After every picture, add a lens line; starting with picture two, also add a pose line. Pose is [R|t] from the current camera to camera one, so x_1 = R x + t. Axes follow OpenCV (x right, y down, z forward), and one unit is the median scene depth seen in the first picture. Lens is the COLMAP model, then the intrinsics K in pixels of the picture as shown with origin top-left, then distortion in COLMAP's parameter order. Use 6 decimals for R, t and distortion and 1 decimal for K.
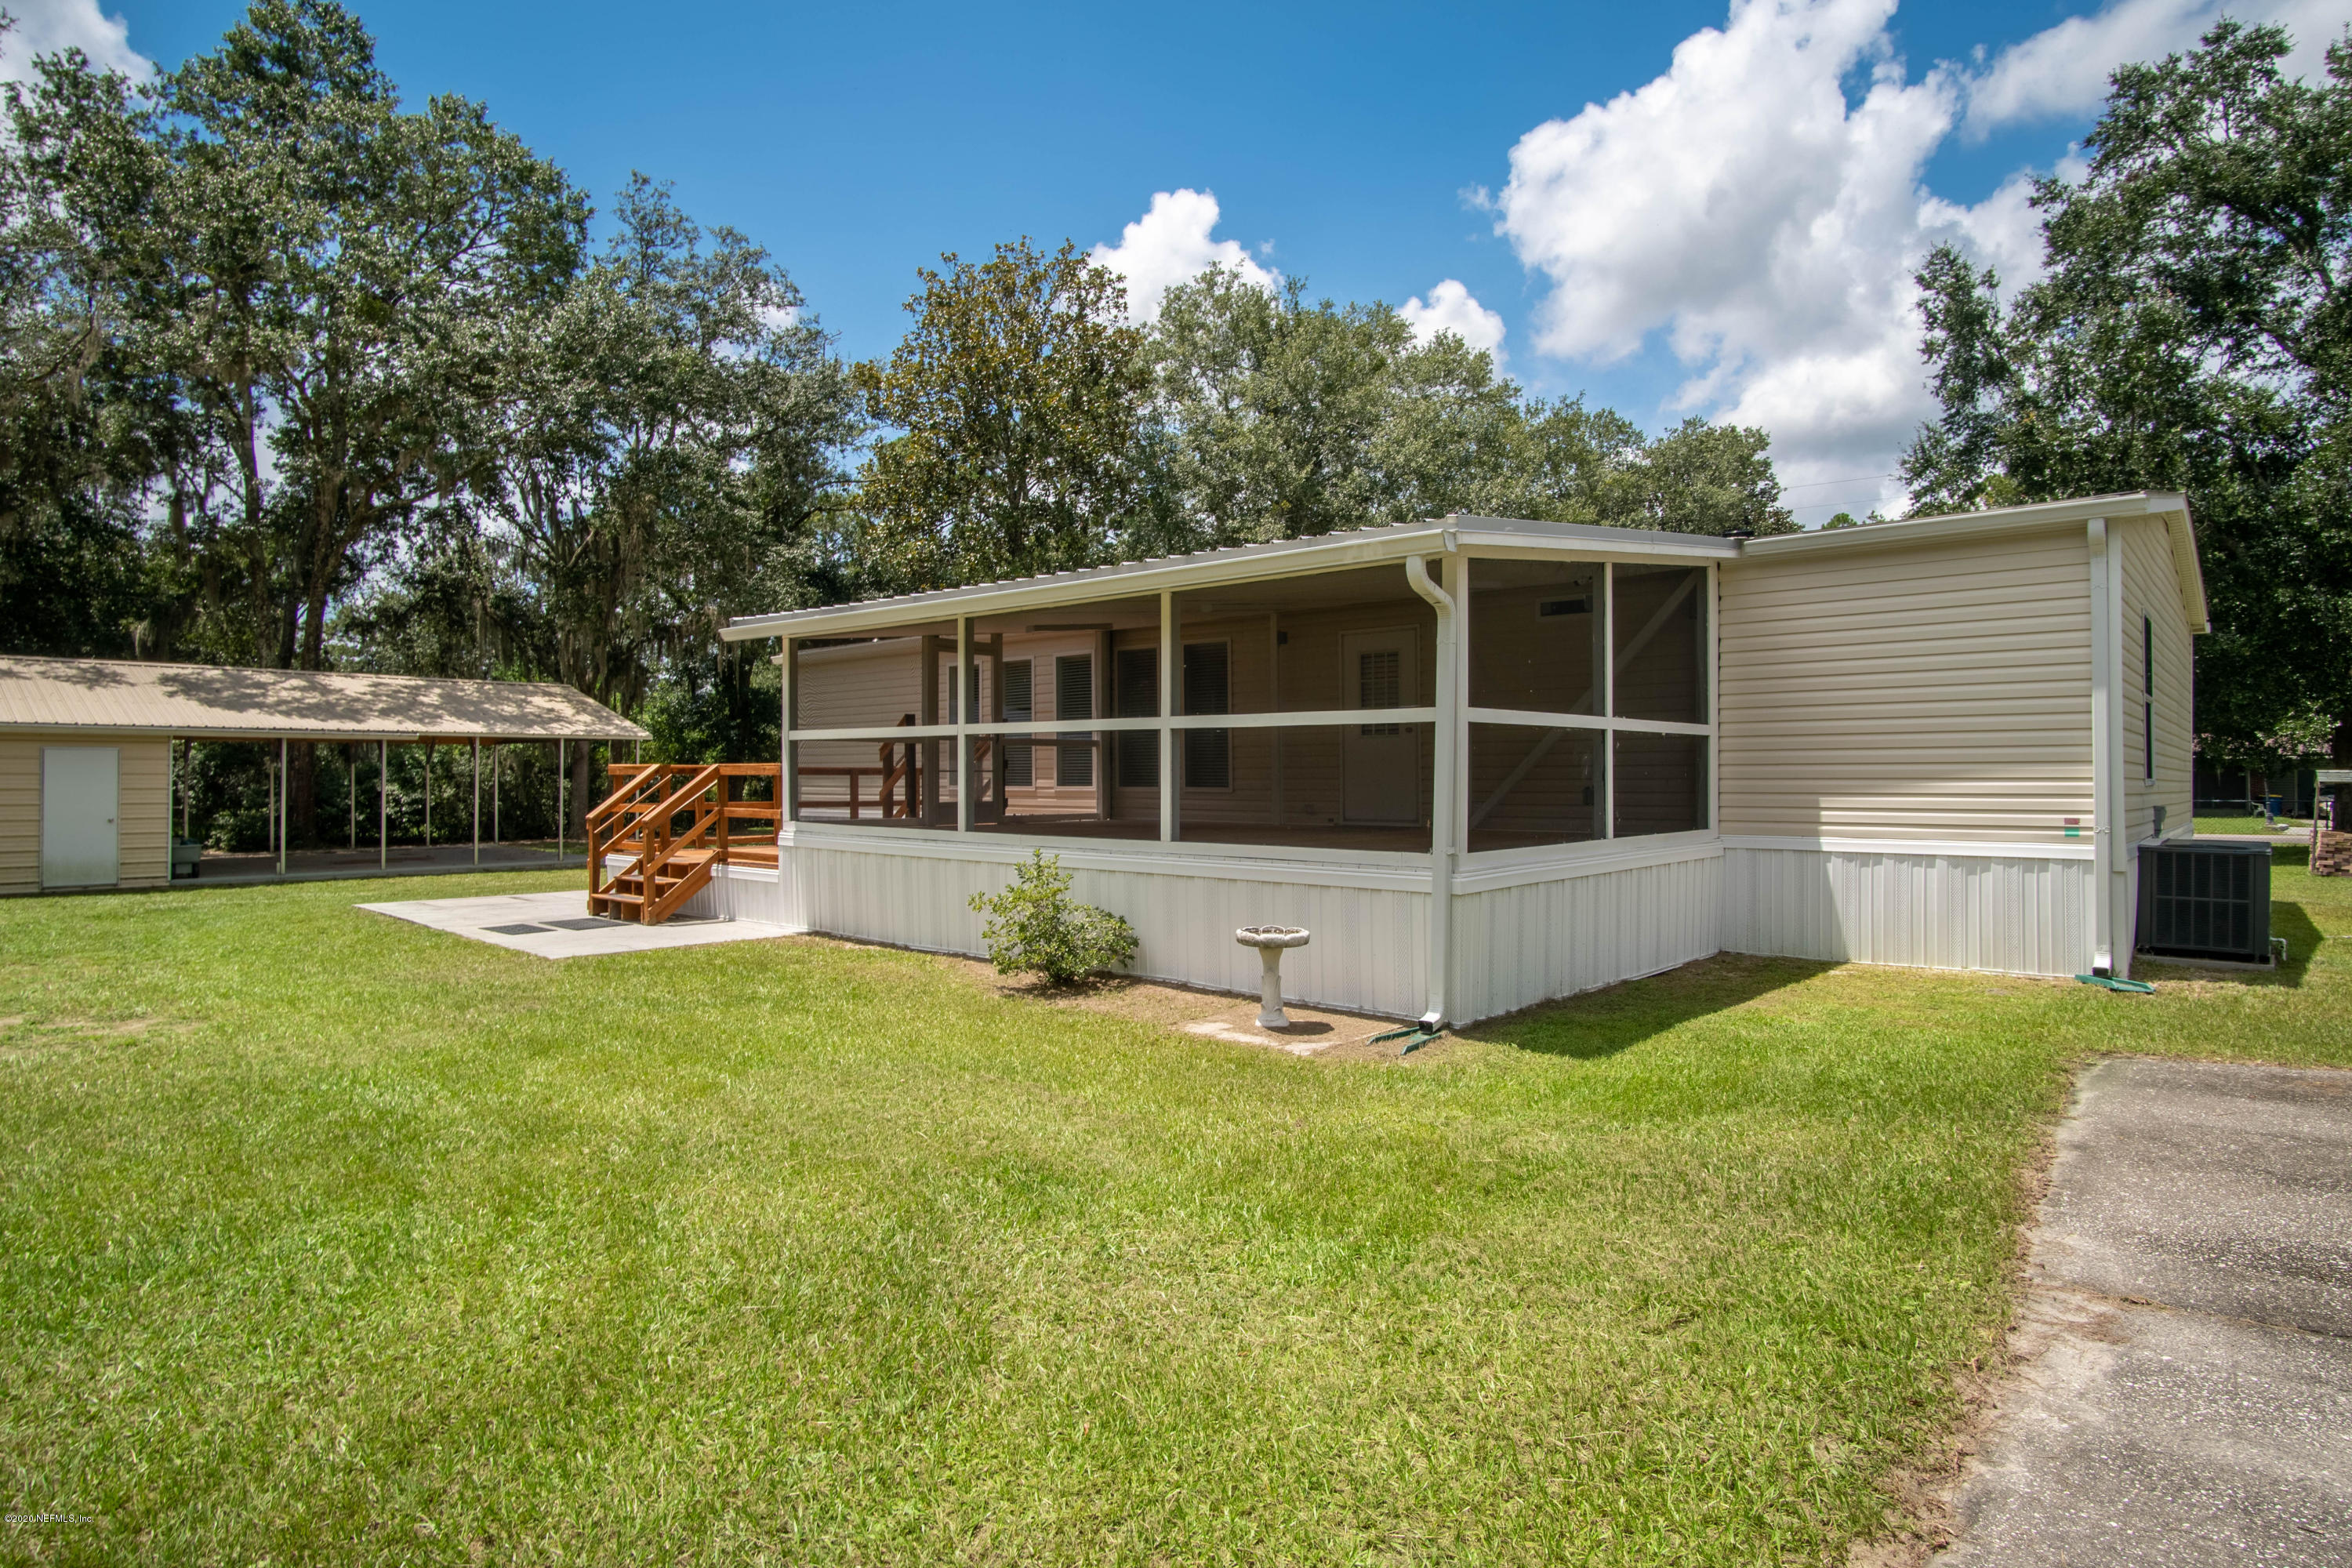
lens RADIAL K [[1287.0, 0, 1178.0], [0, 1287.0, 778.8], [0, 0, 1]] dist [-0.018002, -0.001423]
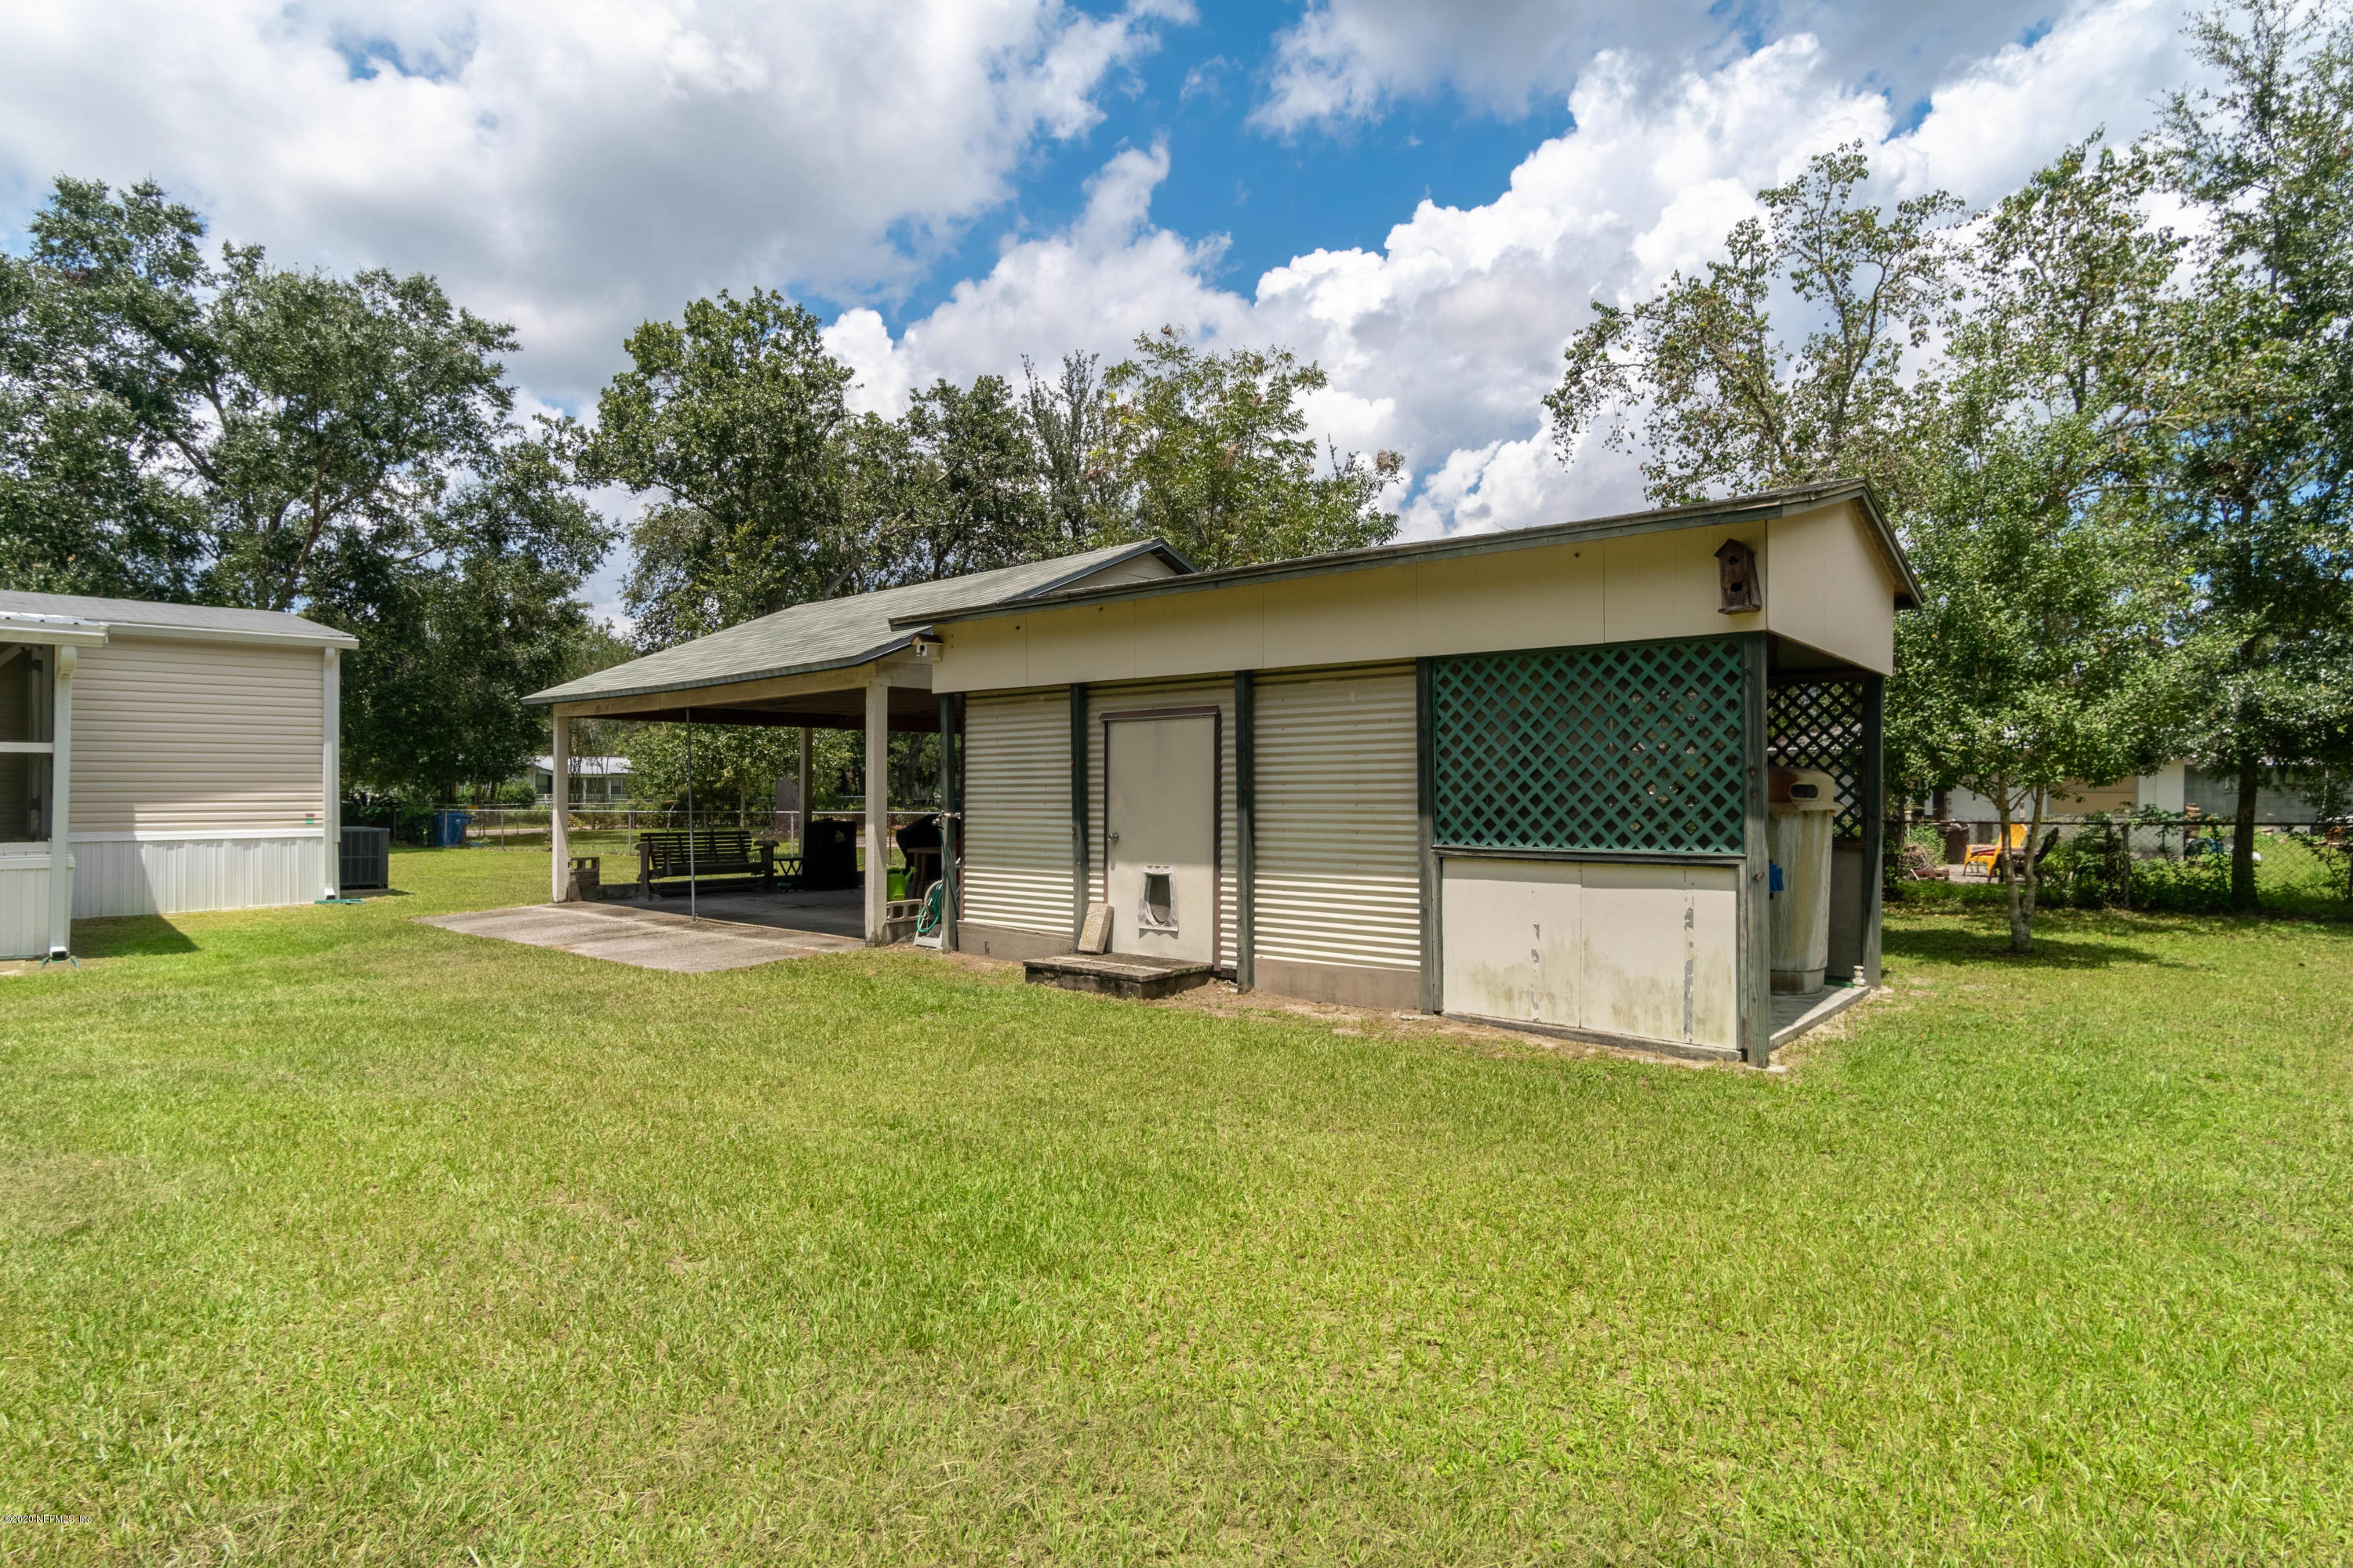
lens RADIAL K [[1287.6, 0, 1177.1], [0, 1287.6, 784.5], [0, 0, 1]] dist [-0.018002, -0.001423]
pose [[0.091688, 0.005062, 0.995775, -0.850408], [0.002012, 0.999984, -0.005269, 0.002498], [-0.995786, 0.002486, 0.091676, -0.320404]]
